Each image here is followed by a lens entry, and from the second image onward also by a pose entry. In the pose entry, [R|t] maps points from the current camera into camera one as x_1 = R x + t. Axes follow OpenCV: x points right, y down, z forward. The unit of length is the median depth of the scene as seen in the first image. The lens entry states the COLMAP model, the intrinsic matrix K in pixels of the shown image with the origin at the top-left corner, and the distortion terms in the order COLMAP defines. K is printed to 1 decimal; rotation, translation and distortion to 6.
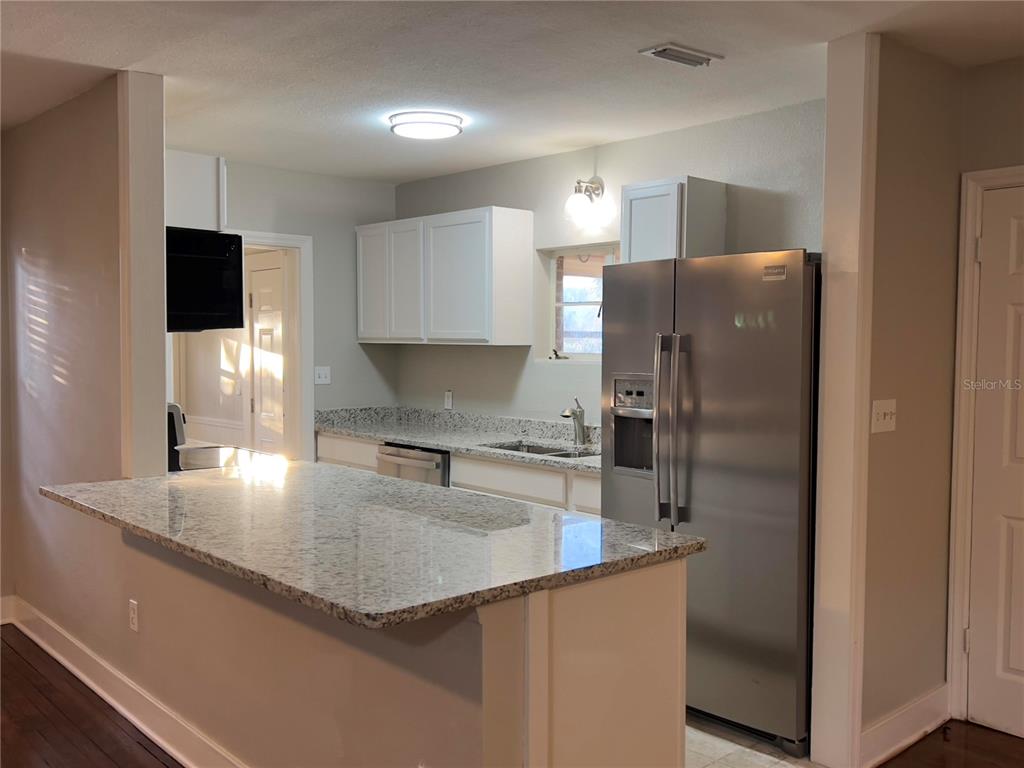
lens RADIAL K [[938.2, 0, 512.0], [0, 938.2, 384.0], [0, 0, 1]] dist [0.006674, 0.002382]
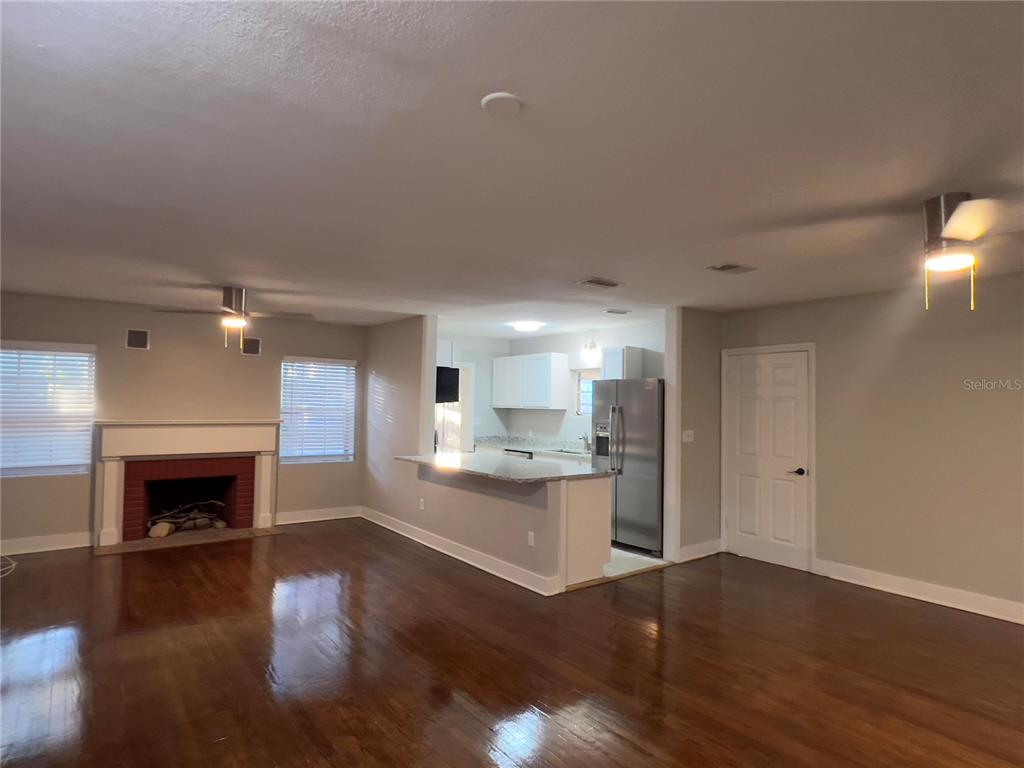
lens RADIAL K [[573.9, 0, 512.0], [0, 573.9, 384.0], [0, 0, 1]] dist [0.000189, -0.000014]
pose [[0.996270, 0.007859, -0.085927, 0.008758], [-0.015010, 0.996444, -0.082904, 0.022225], [0.084970, 0.083885, 0.992846, -0.602012]]
